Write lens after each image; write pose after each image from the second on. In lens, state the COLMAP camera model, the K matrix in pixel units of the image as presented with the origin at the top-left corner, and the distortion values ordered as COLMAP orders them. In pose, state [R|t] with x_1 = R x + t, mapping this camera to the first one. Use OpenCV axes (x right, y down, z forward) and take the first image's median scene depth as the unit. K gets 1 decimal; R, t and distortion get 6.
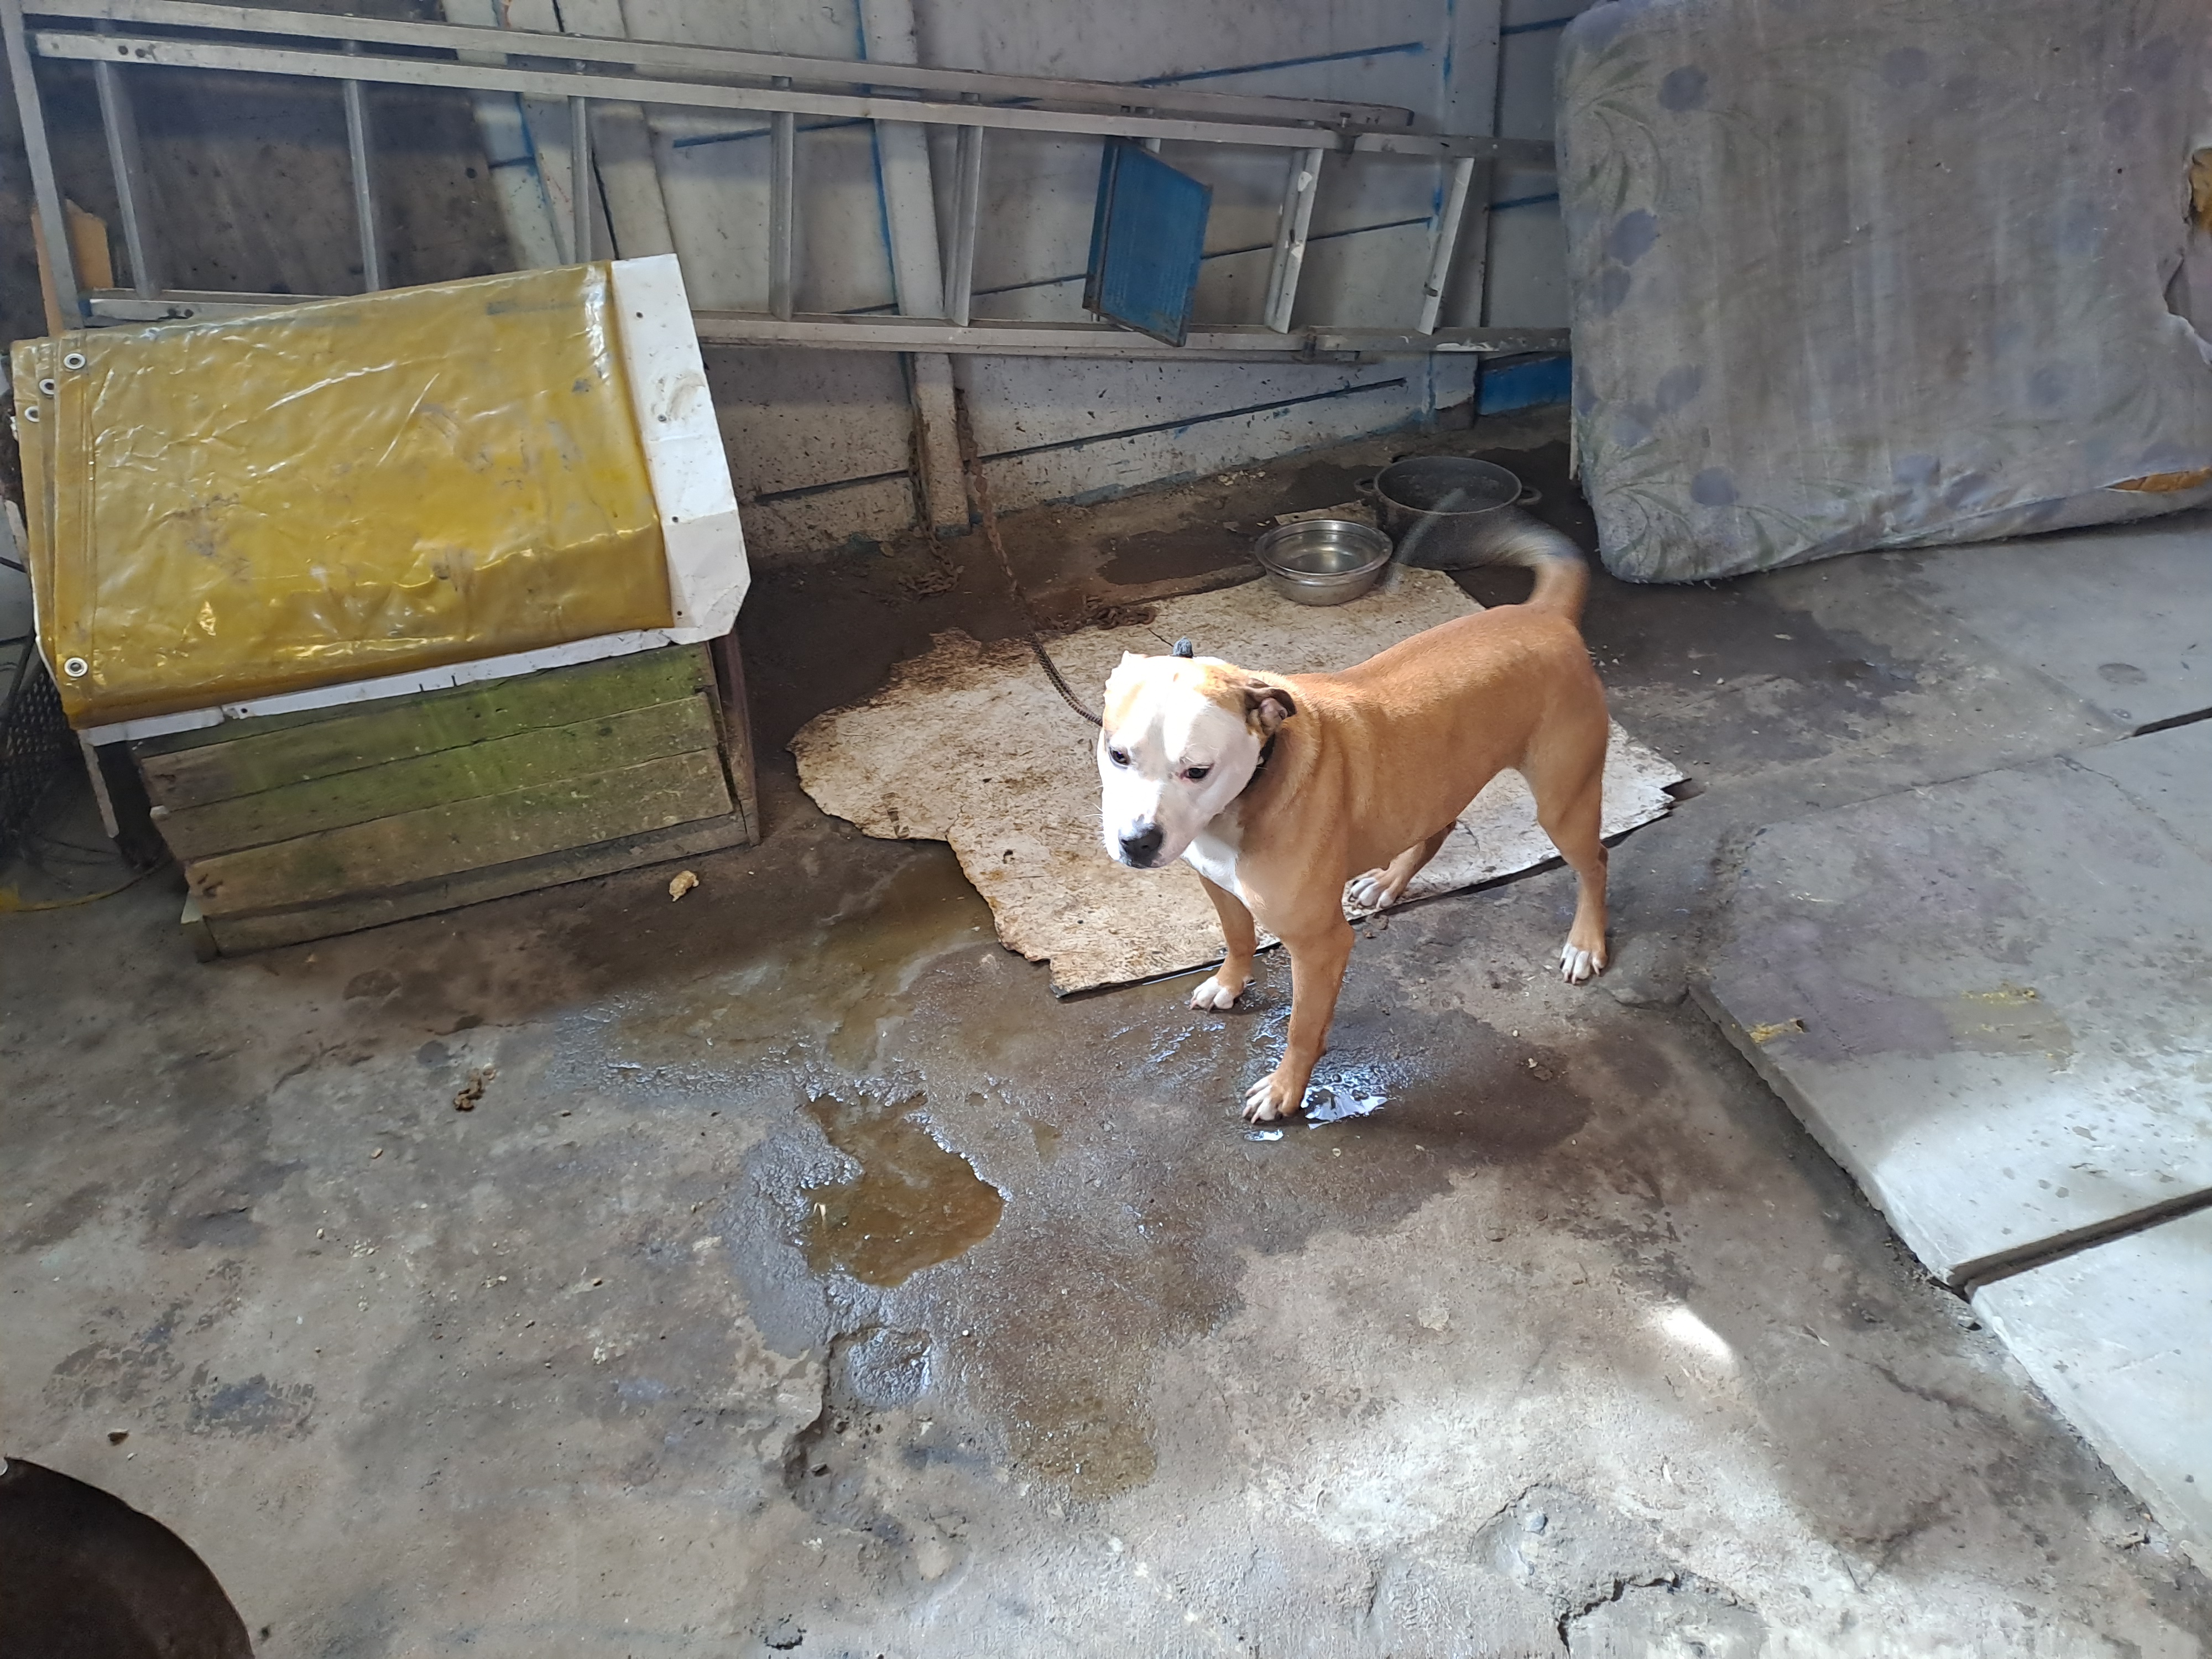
lens RADIAL K [[1668.1, 0, 1122.5], [0, 1668.1, 807.1], [0, 0, 1]] dist [0.082704, -0.075809]
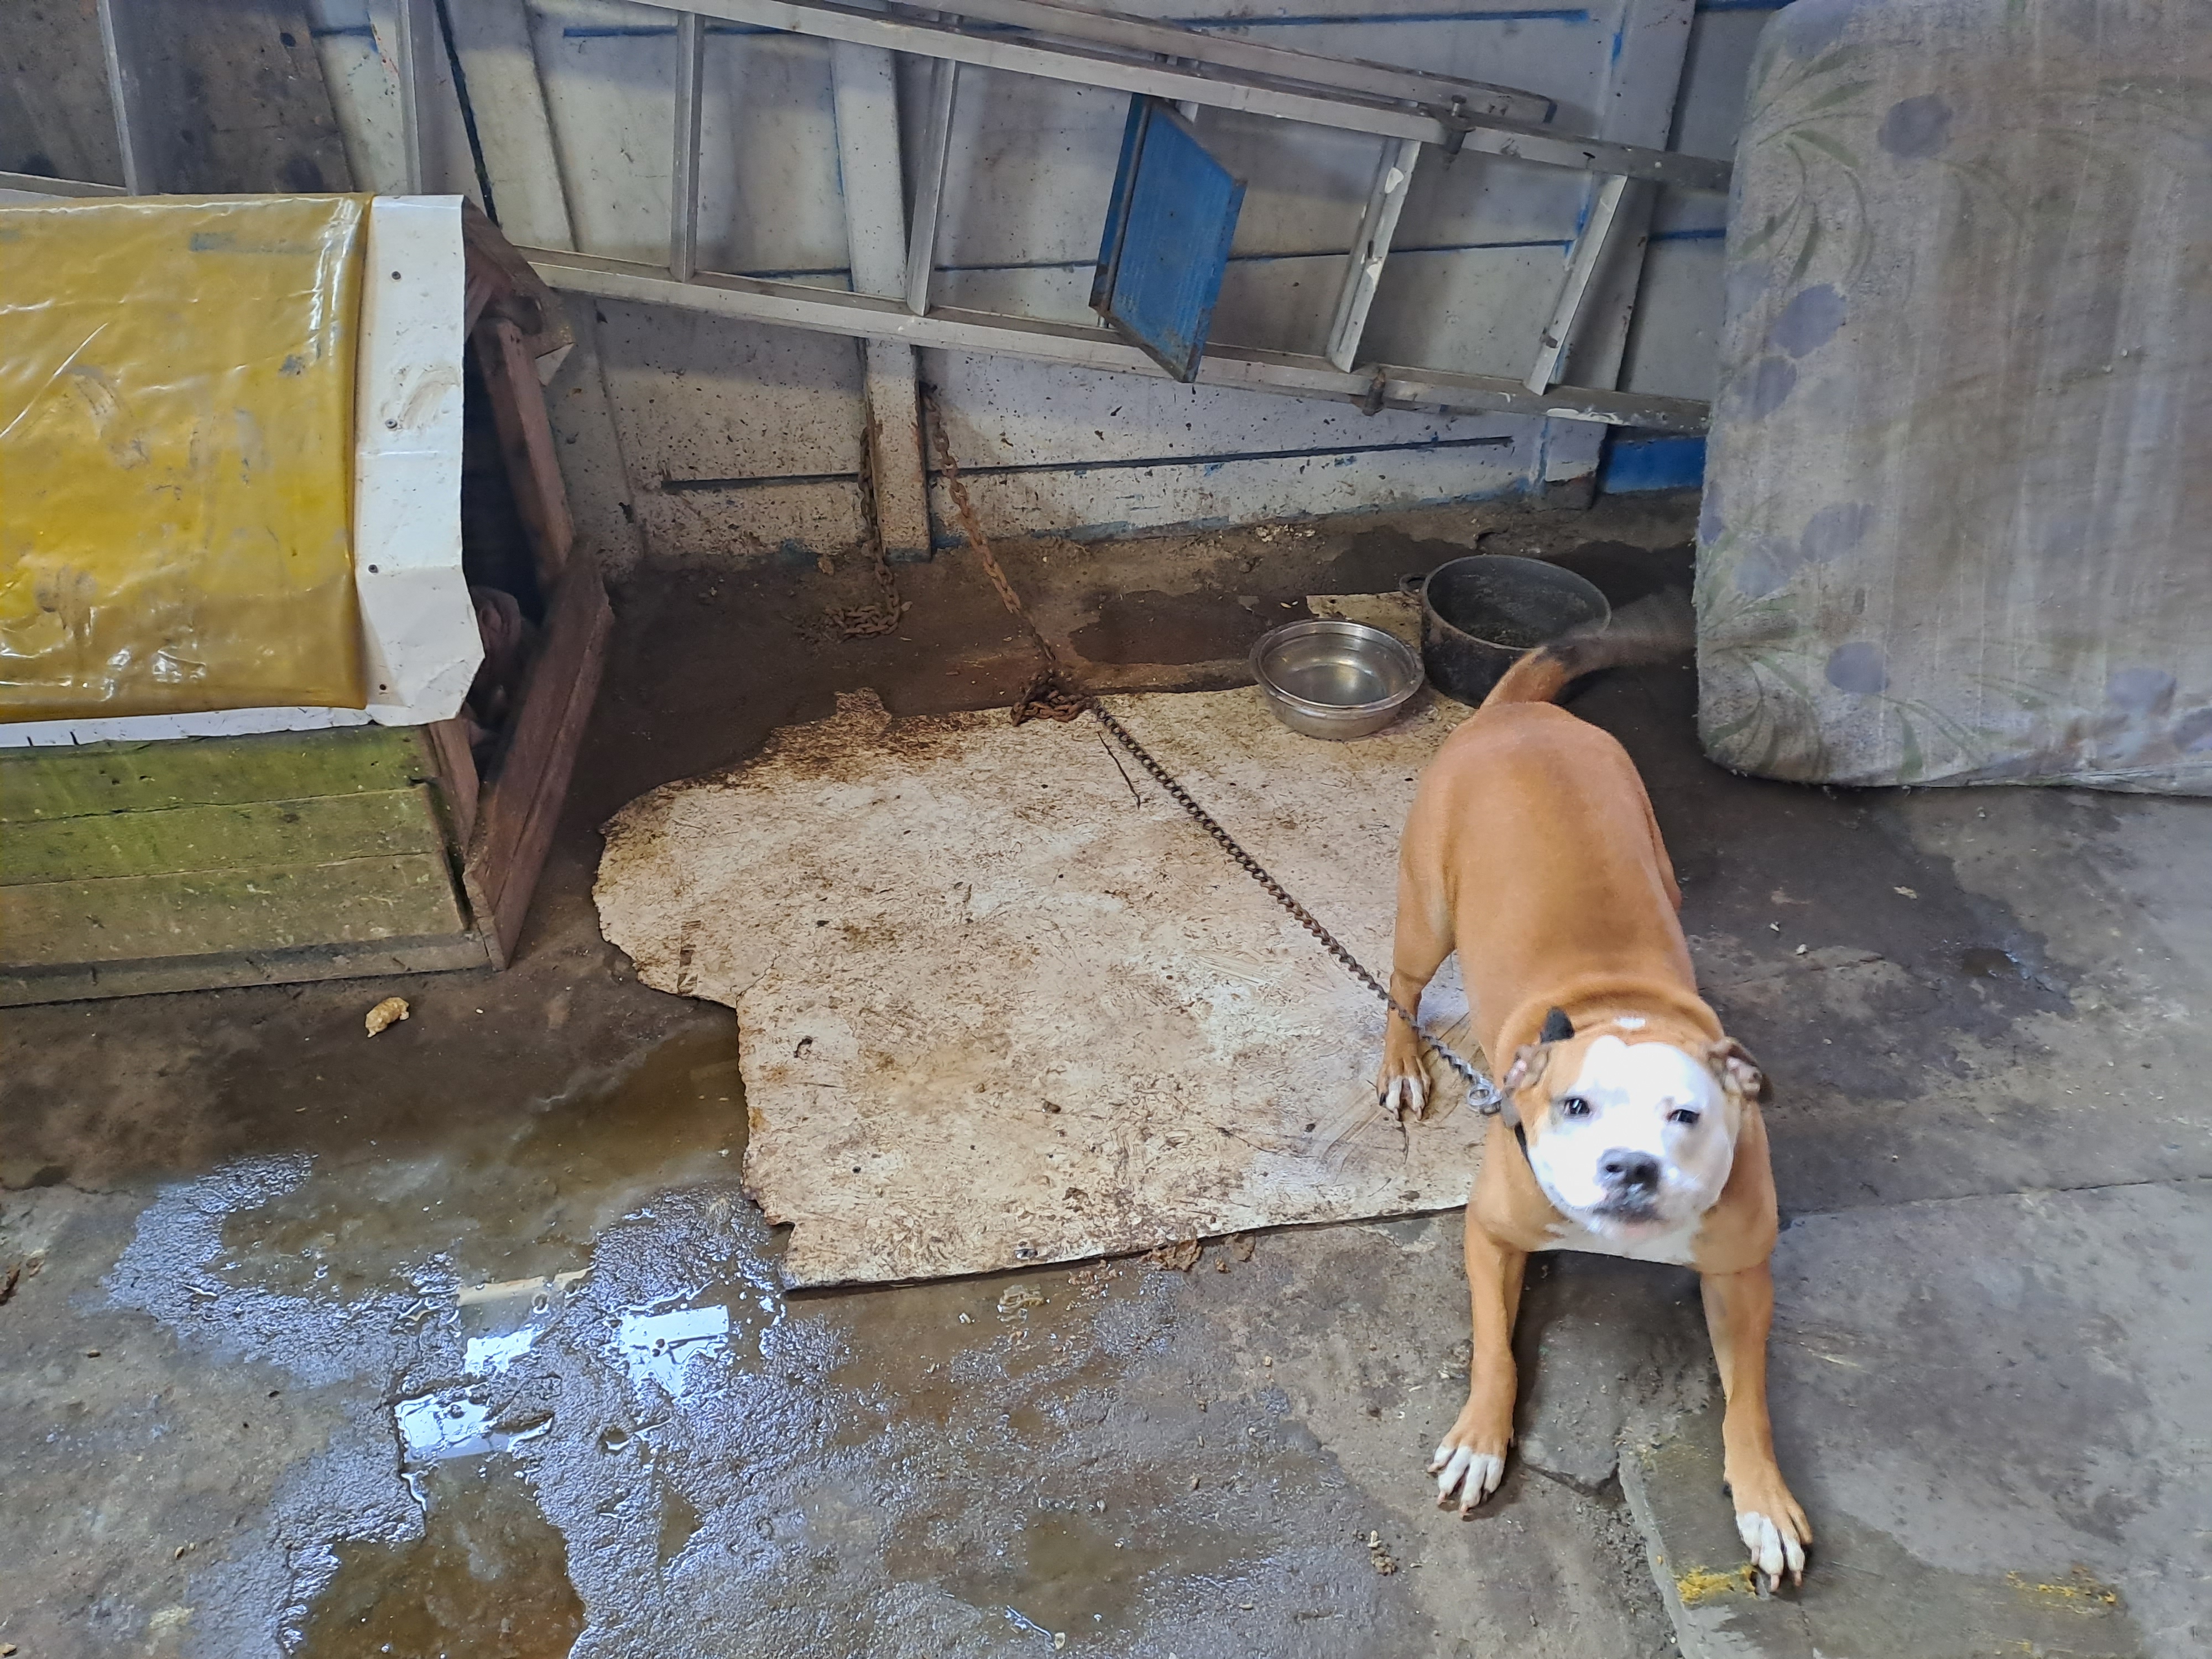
lens RADIAL K [[1668.1, 0, 1148.4], [0, 1668.1, 850.5], [0, 0, 1]] dist [0.082704, -0.075809]
pose [[0.983342, 0.163445, -0.079529, 0.125803], [-0.156032, 0.983467, 0.091909, -0.145550], [0.093236, -0.077969, 0.992586, 0.240292]]
